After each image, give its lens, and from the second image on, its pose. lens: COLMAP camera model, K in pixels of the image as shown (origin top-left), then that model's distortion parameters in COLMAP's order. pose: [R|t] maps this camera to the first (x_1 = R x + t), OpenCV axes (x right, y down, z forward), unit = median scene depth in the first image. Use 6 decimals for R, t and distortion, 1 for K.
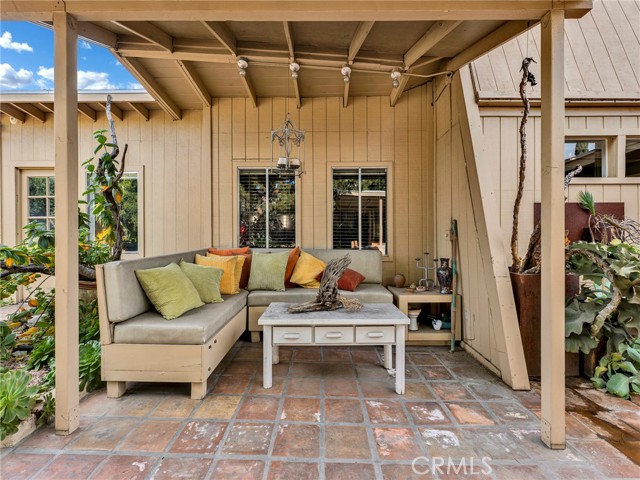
lens RADIAL K [[288.4, 0, 319.9], [0, 288.4, 236.1], [0, 0, 1]] dist [0.001973, 0.000837]
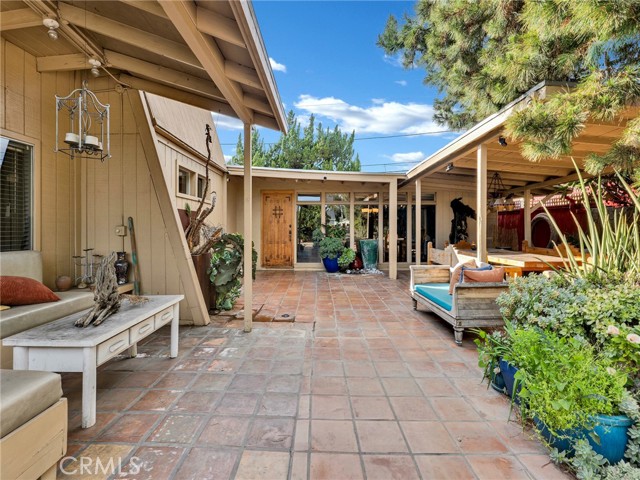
lens RADIAL K [[288.4, 0, 321.5], [0, 288.4, 233.3], [0, 0, 1]] dist [0.001973, 0.000837]
pose [[-0.029456, -0.007849, 0.999535, -0.719887], [0.002513, 0.999965, 0.007926, -0.001407], [-0.999563, 0.002746, -0.029435, 0.287579]]
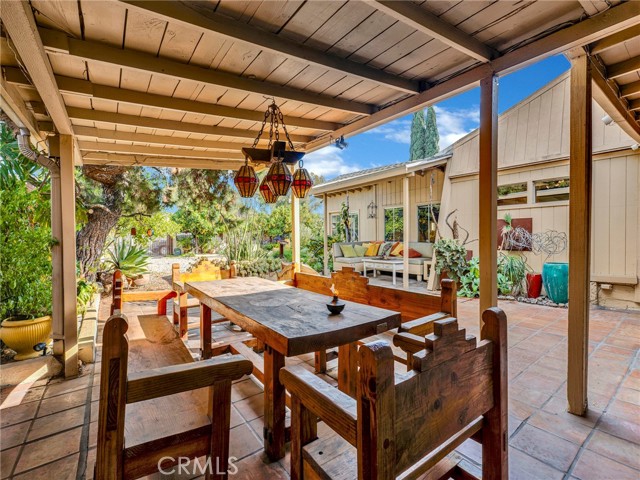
lens RADIAL K [[288.4, 0, 320.0], [0, 288.4, 240.0], [0, 0, 1]] dist [0.001973, 0.000837]
pose [[0.611427, 0.003812, -0.791291, 1.657209], [0.001059, 0.999984, 0.005635, 0.013924], [0.791300, -0.004284, 0.611413, -1.170890]]
